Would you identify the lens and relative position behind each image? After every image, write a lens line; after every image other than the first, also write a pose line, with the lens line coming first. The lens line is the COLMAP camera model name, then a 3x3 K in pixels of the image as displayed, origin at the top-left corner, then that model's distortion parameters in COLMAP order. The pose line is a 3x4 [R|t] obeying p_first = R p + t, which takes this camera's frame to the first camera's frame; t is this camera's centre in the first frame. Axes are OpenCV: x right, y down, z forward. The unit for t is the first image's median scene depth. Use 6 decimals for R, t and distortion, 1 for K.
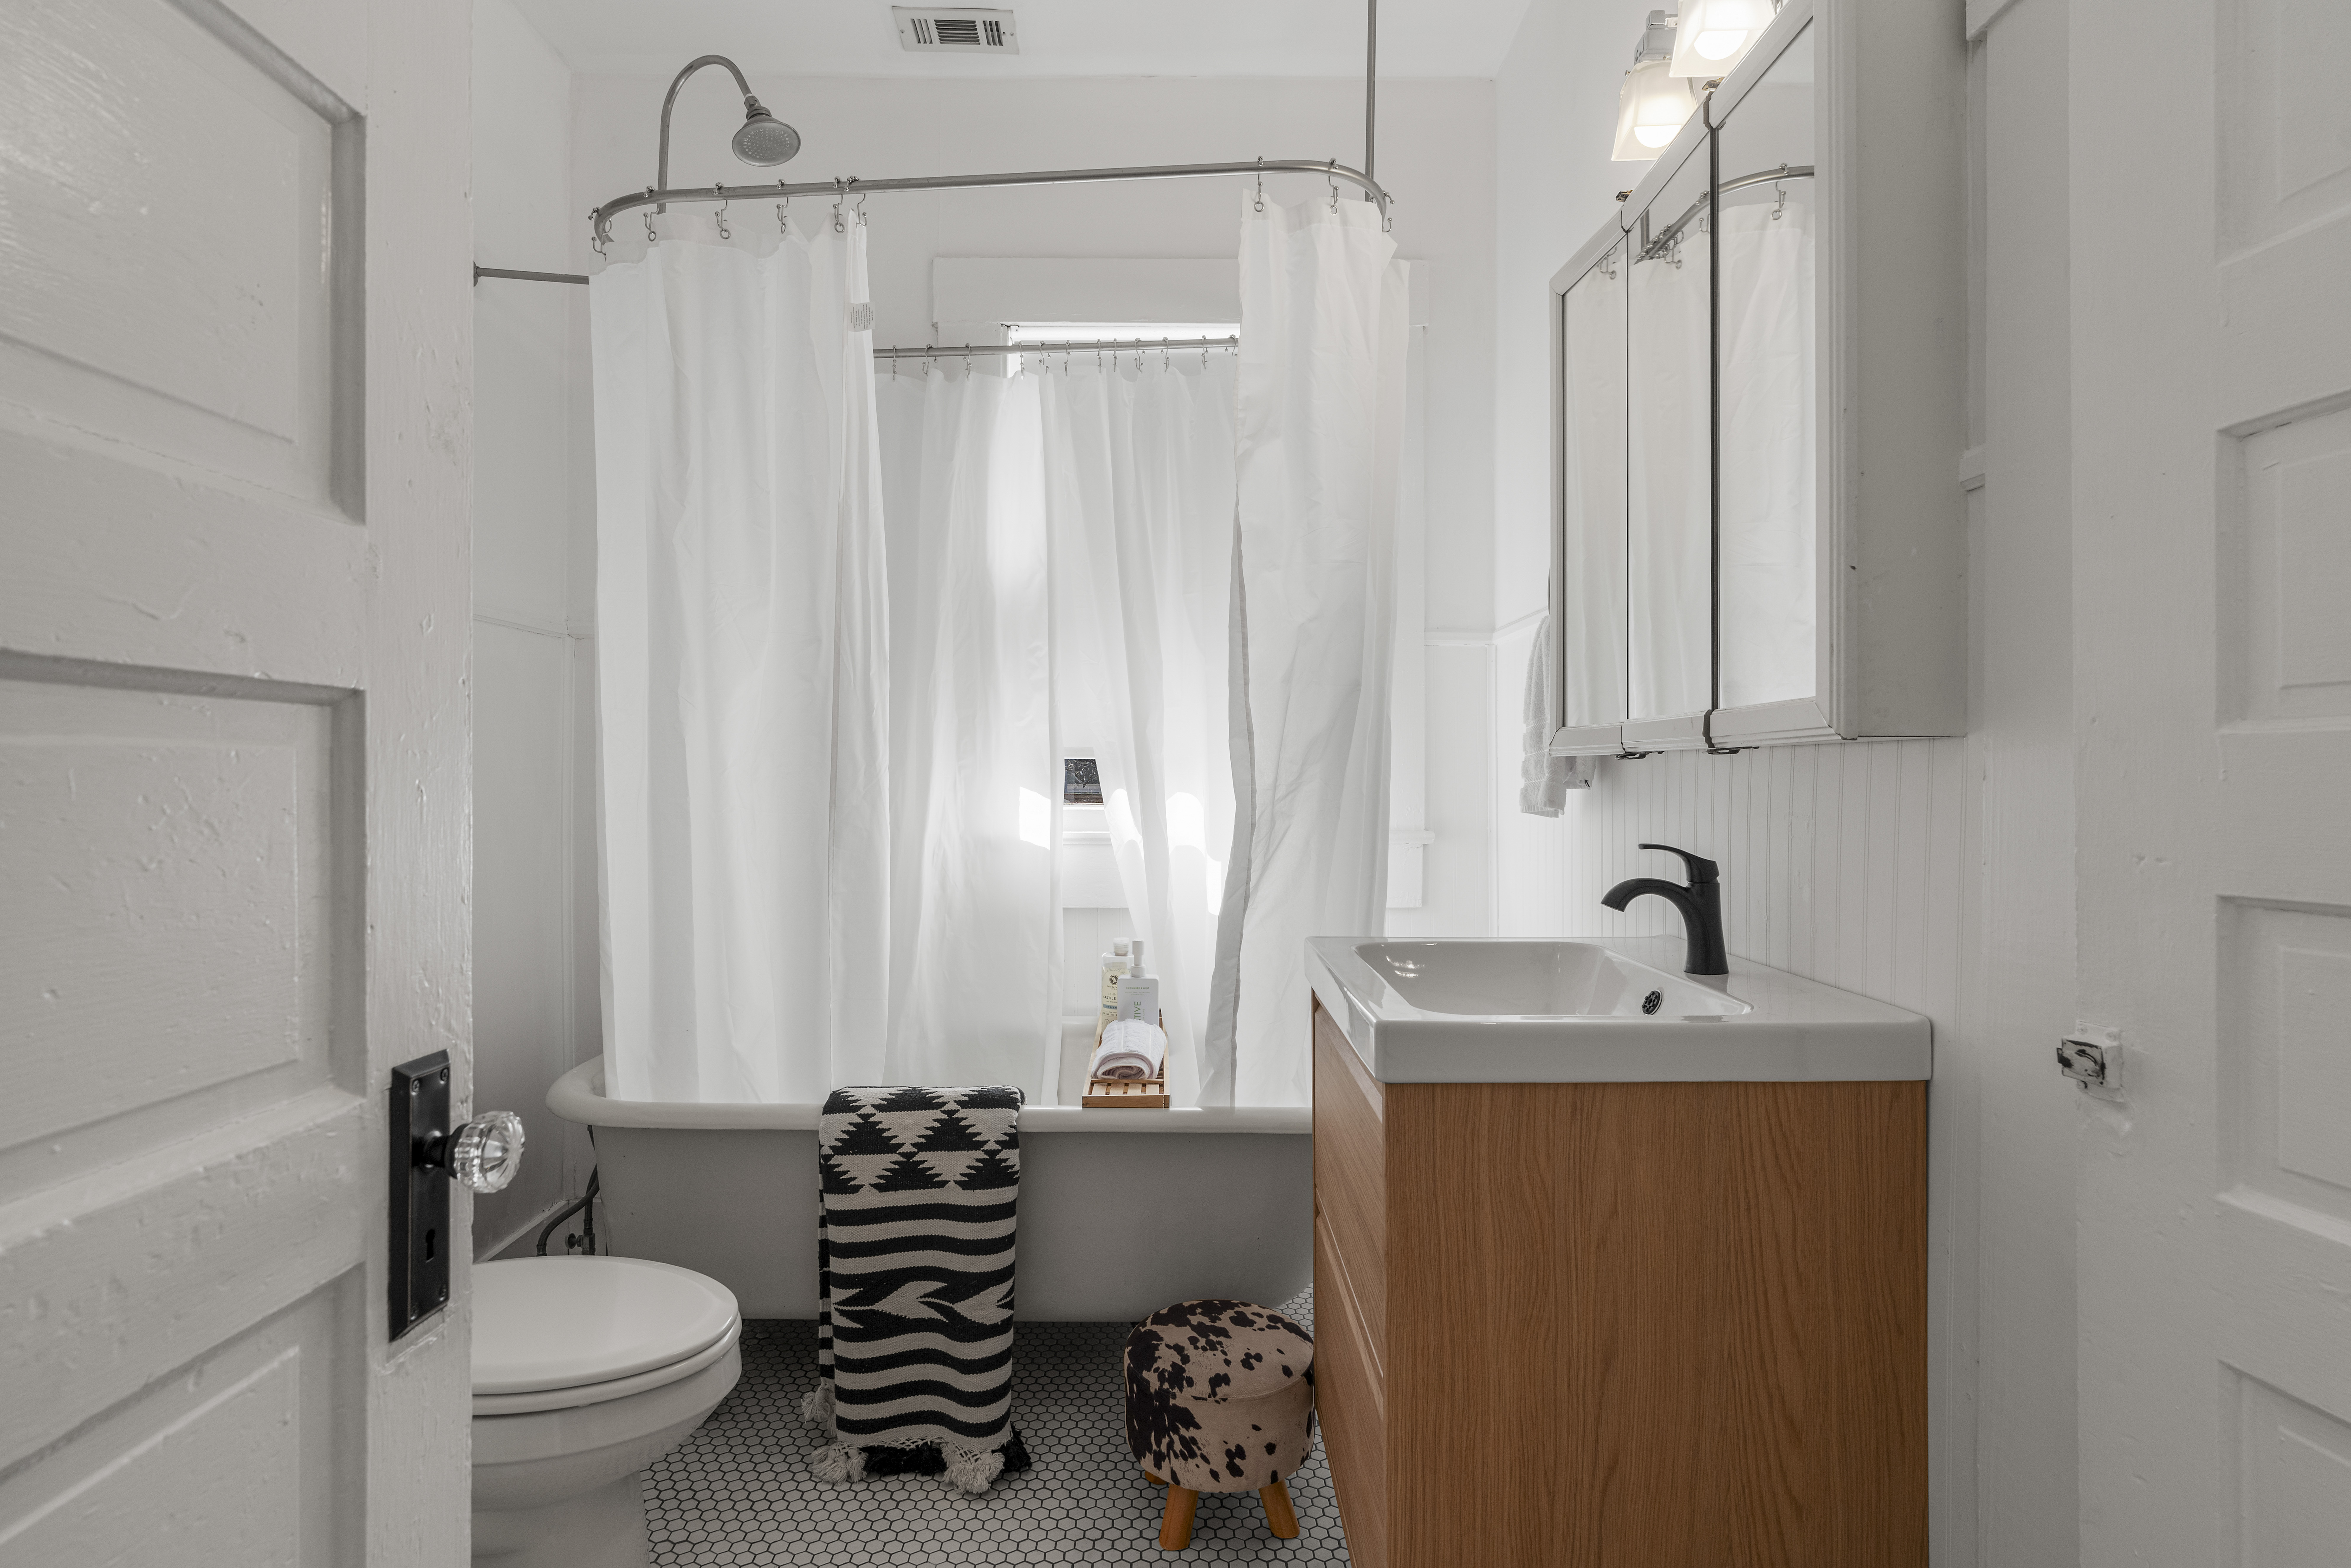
lens RADIAL K [[1198.4, 0, 1161.5], [0, 1198.4, 783.6], [0, 0, 1]] dist [-0.010805, 0.004150]
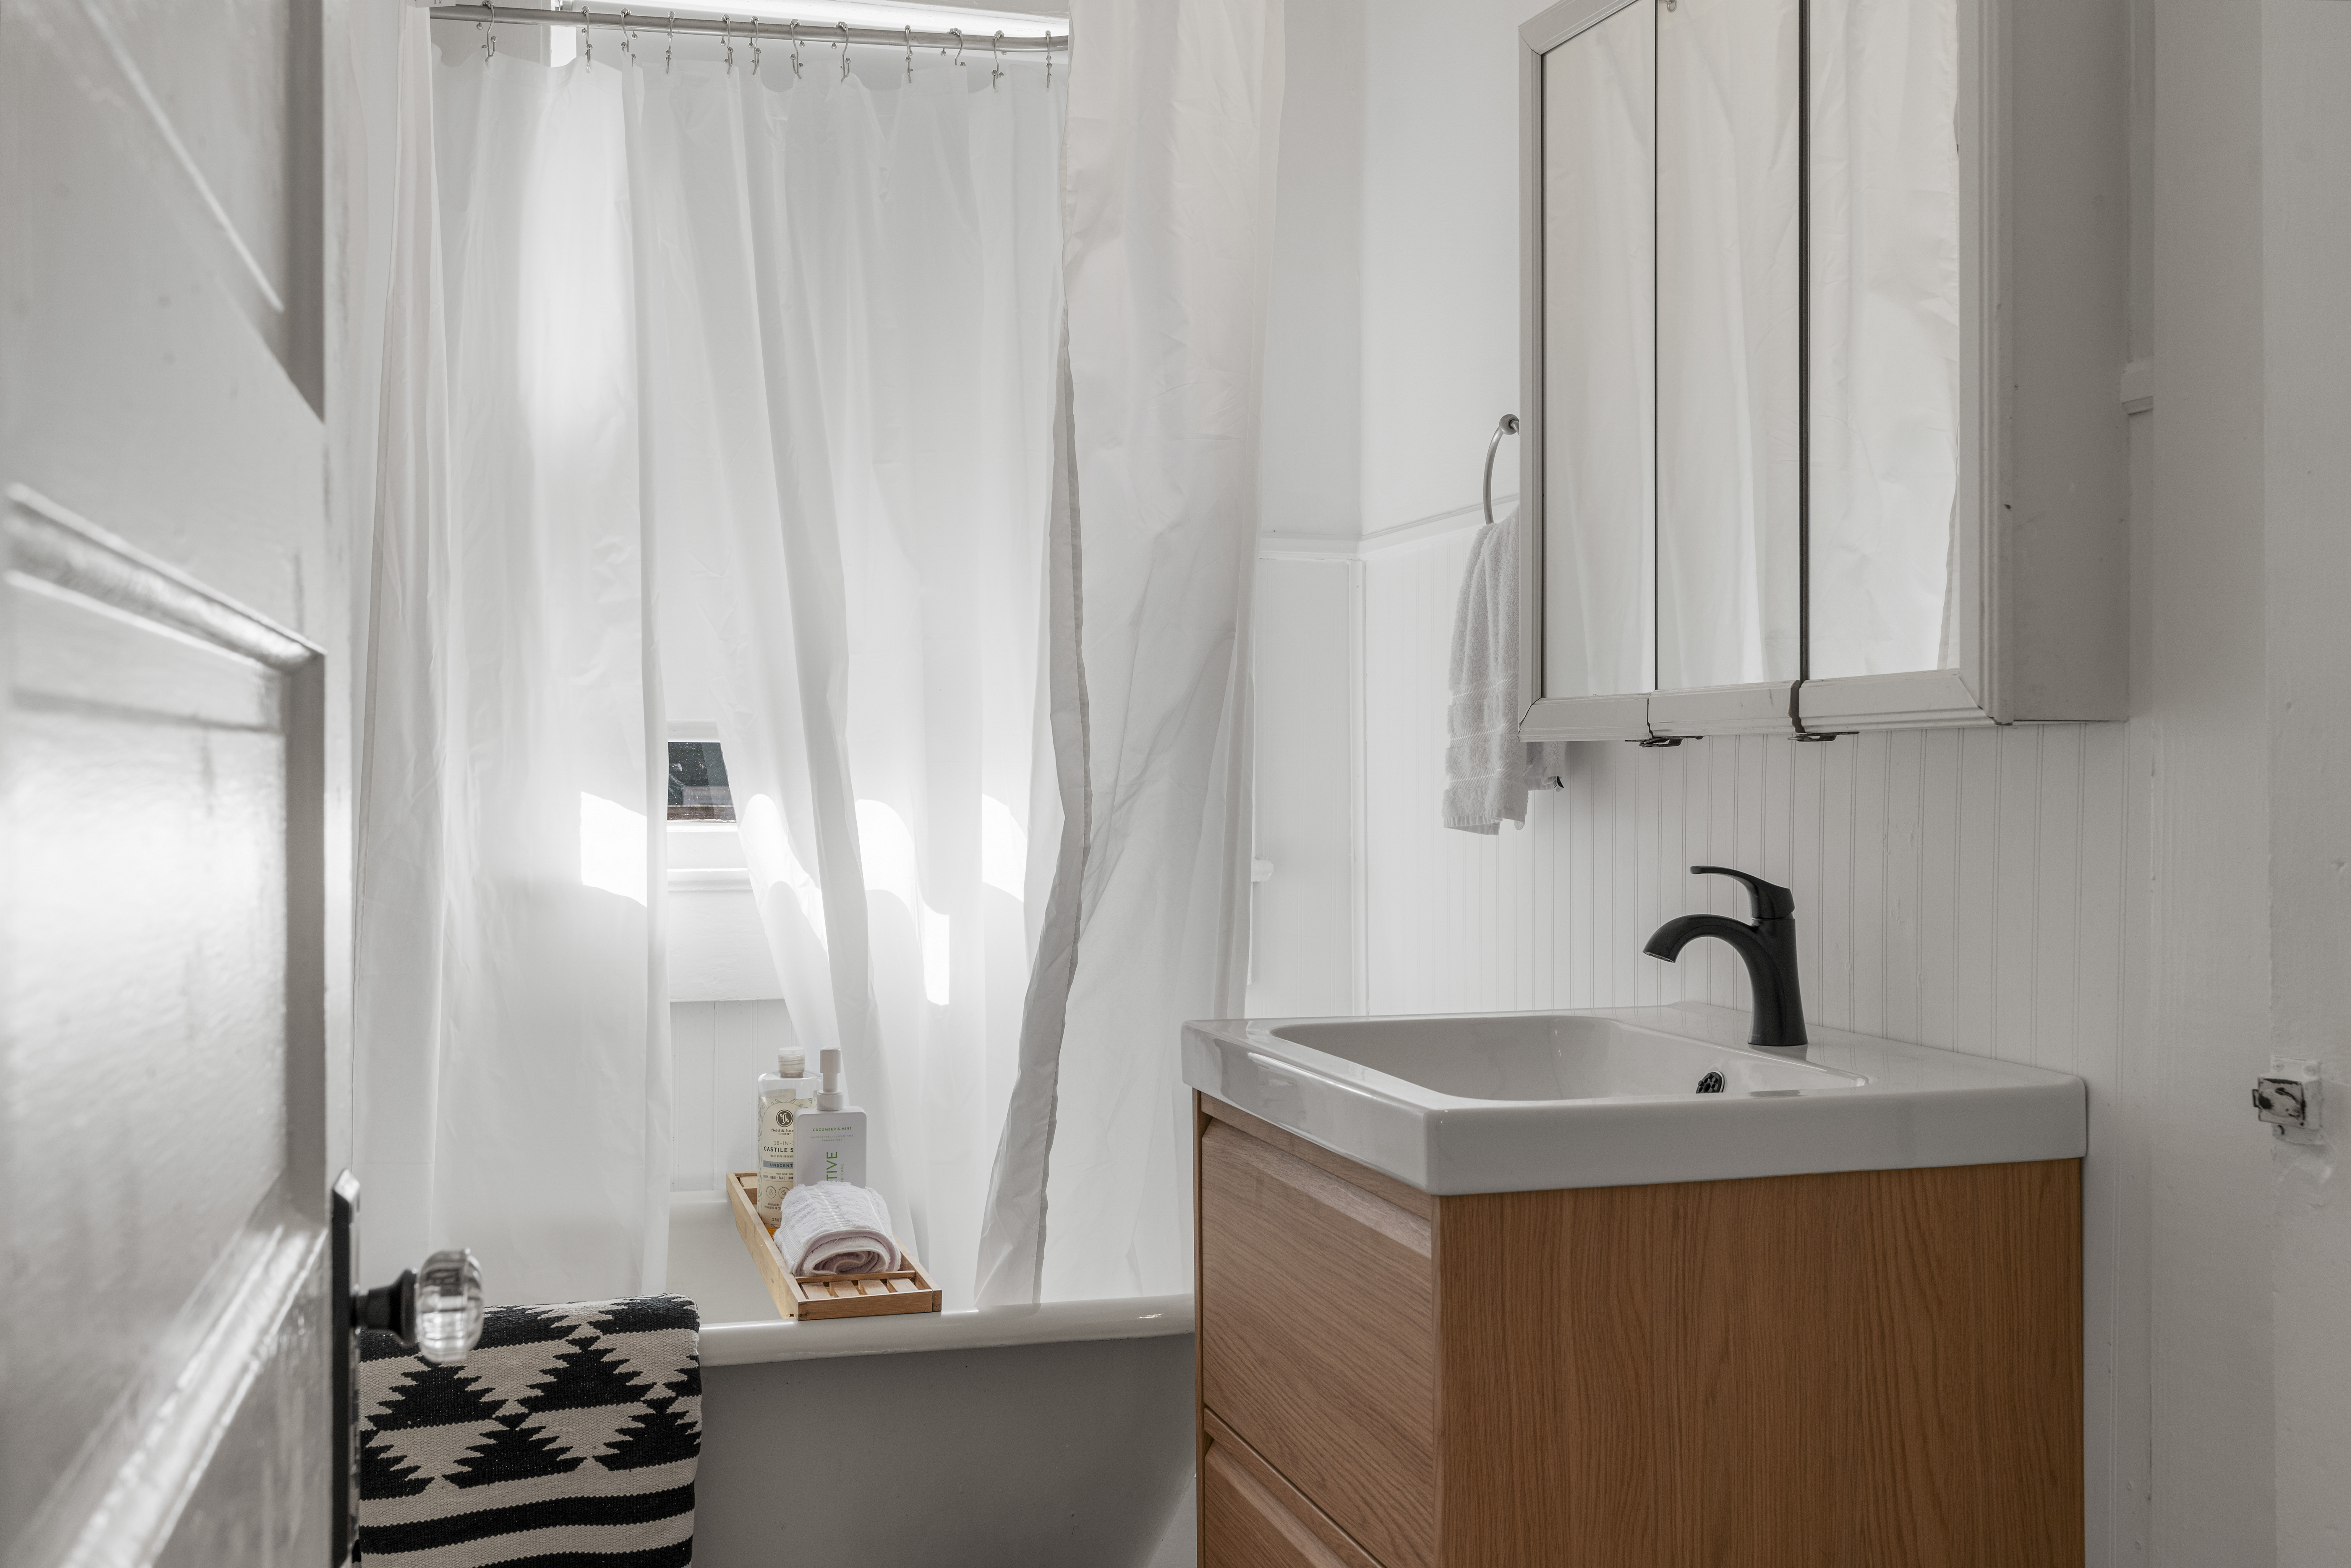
lens RADIAL K [[2307.4, 0, 1179.1], [0, 2307.4, 781.5], [0, 0, 1]] dist [0.012031, 0.000000]
pose [[0.958654, -0.002730, 0.284560, -0.284797], [0.003219, 0.999994, -0.001251, 0.000783], [-0.284555, 0.002116, 0.958657, -0.230546]]
